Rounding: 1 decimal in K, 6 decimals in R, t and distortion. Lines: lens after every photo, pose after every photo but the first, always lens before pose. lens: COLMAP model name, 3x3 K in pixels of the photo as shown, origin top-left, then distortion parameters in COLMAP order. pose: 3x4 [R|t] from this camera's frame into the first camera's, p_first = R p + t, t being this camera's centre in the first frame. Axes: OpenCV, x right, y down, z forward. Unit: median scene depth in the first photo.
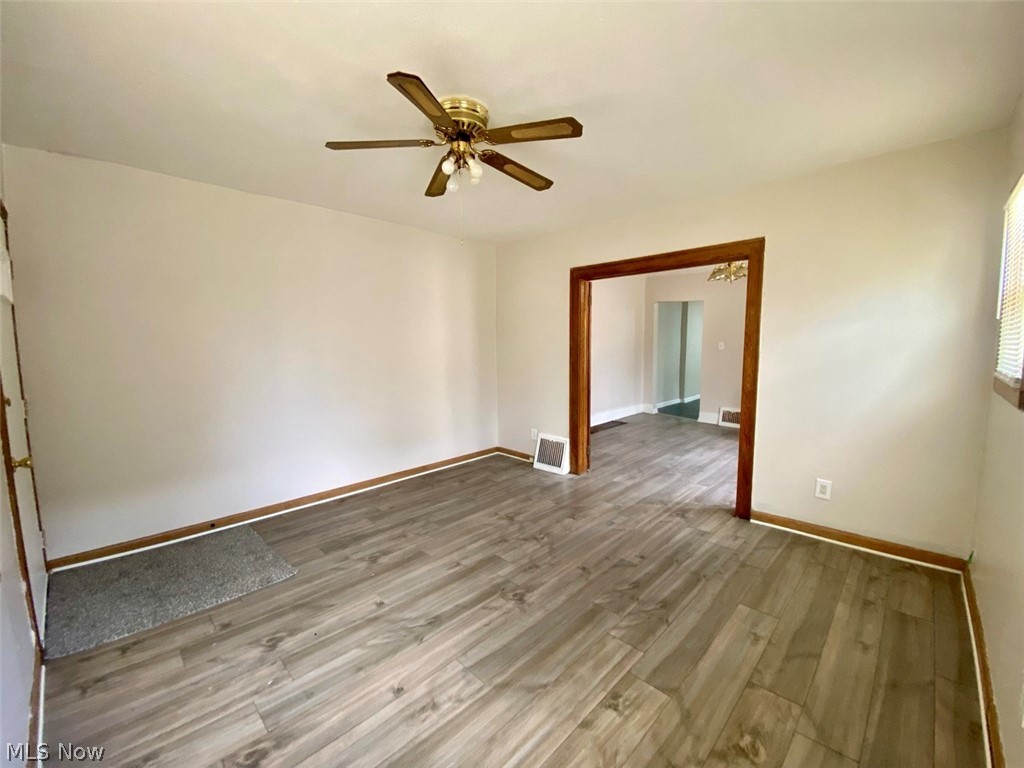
lens RADIAL K [[430.1, 0, 511.5], [0, 430.1, 383.4], [0, 0, 1]] dist [0.000807, -0.000051]
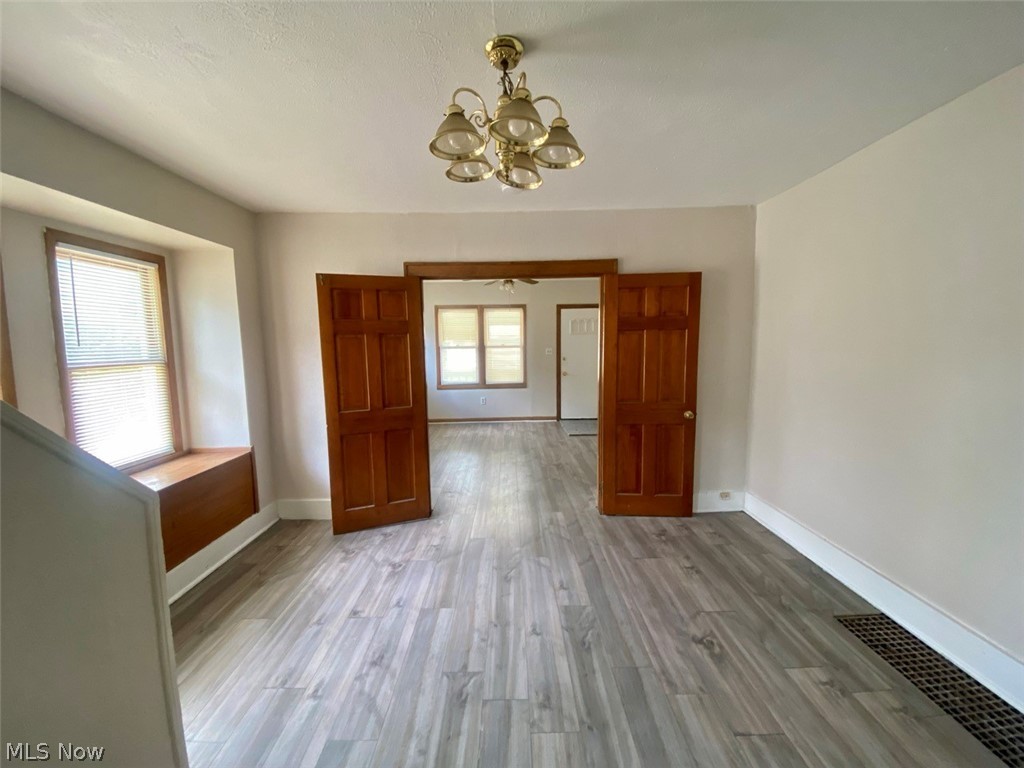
lens RADIAL K [[430.1, 0, 512.1], [0, 430.1, 383.0], [0, 0, 1]] dist [0.000807, -0.000051]
pose [[-0.718023, 0.092633, -0.689828, 0.831894], [-0.055709, 0.980275, 0.189622, -0.180705], [0.693787, 0.174583, -0.698699, 1.403874]]
